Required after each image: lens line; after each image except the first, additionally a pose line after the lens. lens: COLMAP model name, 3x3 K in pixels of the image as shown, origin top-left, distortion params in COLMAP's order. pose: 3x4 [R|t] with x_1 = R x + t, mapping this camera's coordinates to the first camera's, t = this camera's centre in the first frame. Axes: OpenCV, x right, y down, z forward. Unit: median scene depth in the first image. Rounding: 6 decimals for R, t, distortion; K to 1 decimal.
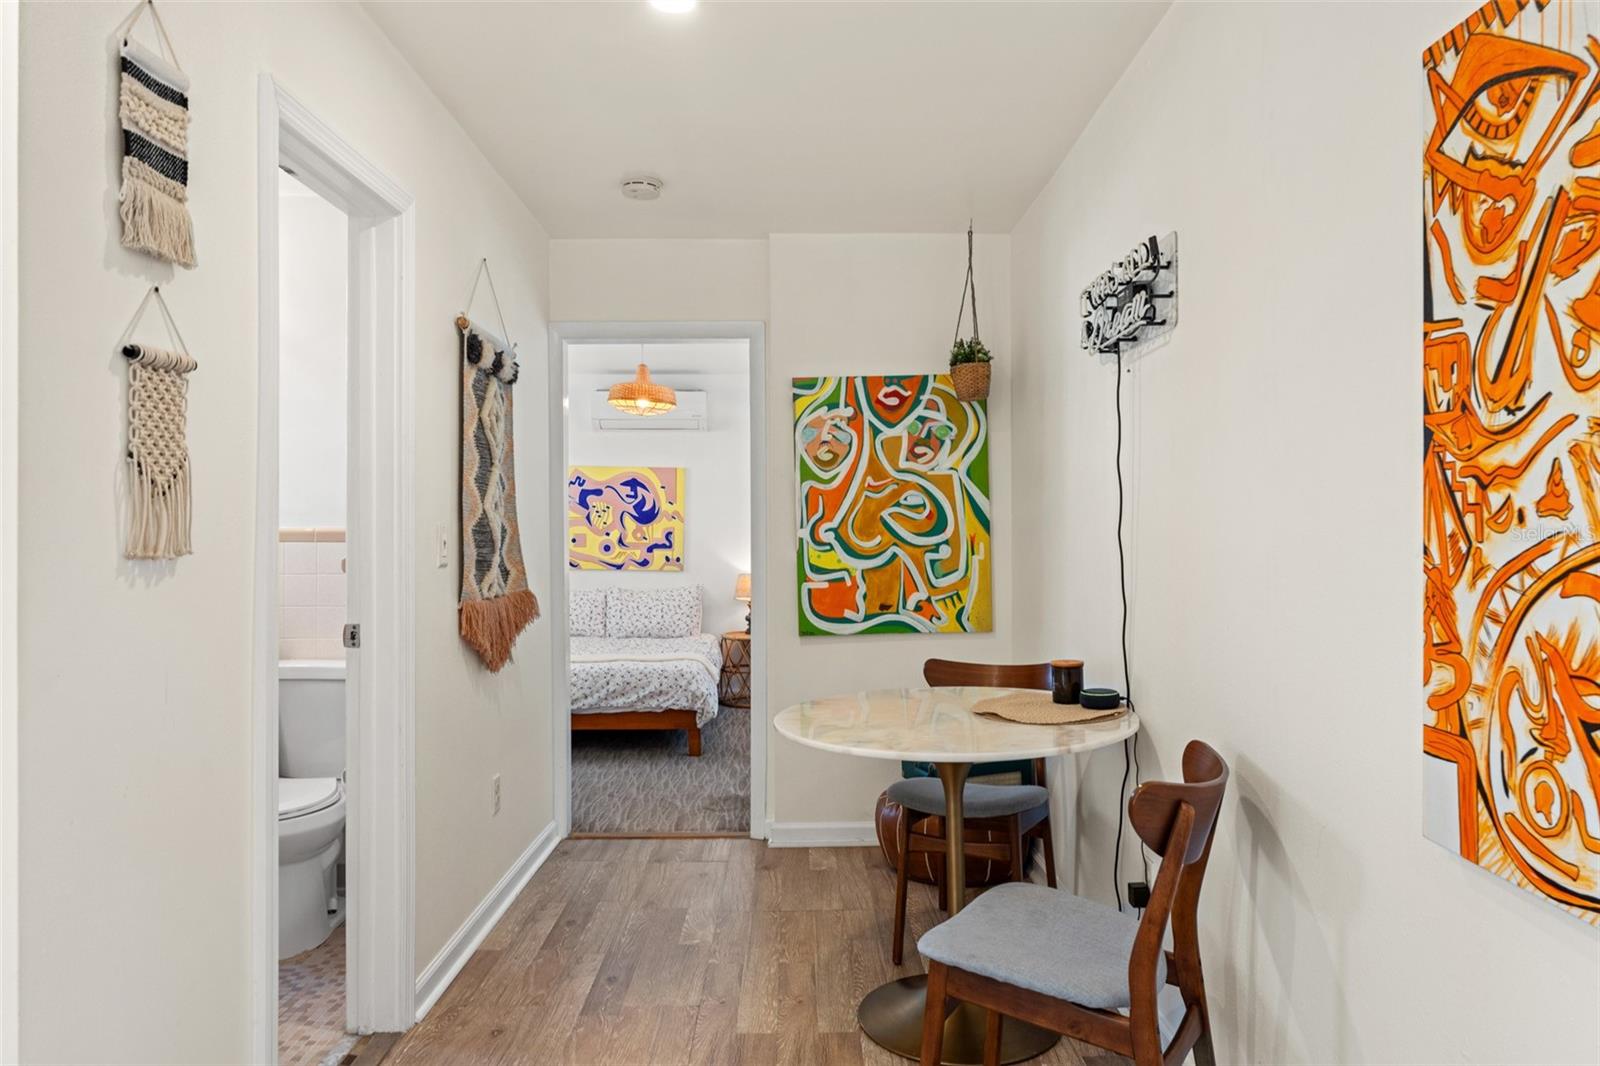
lens RADIAL K [[1014.7, 0, 802.3], [0, 1014.7, 528.9], [0, 0, 1]] dist [0.001440, 0.000043]
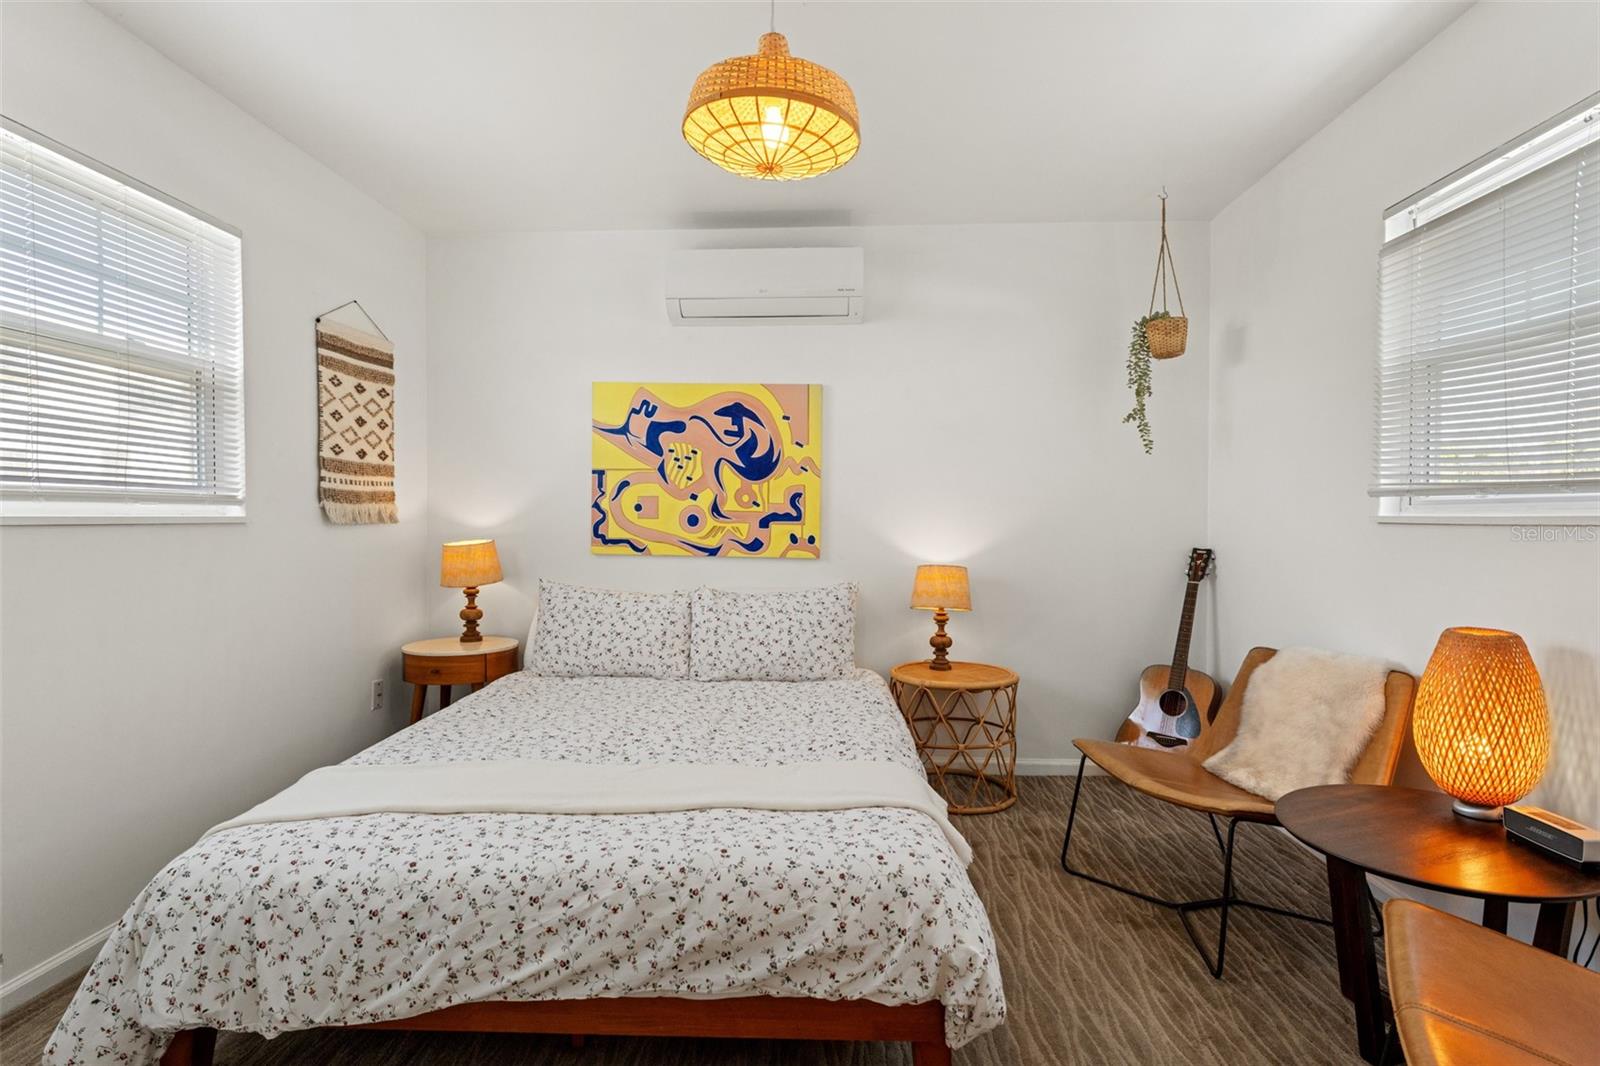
lens RADIAL K [[783.6, 0, 800.5], [0, 783.6, 530.0], [0, 0, 1]] dist [-0.000018, -0.000001]
pose [[0.997794, 0.001936, -0.066357, -0.098582], [-0.000594, 0.999795, 0.020239, 0.015202], [0.066382, -0.020155, 0.997591, 0.543935]]
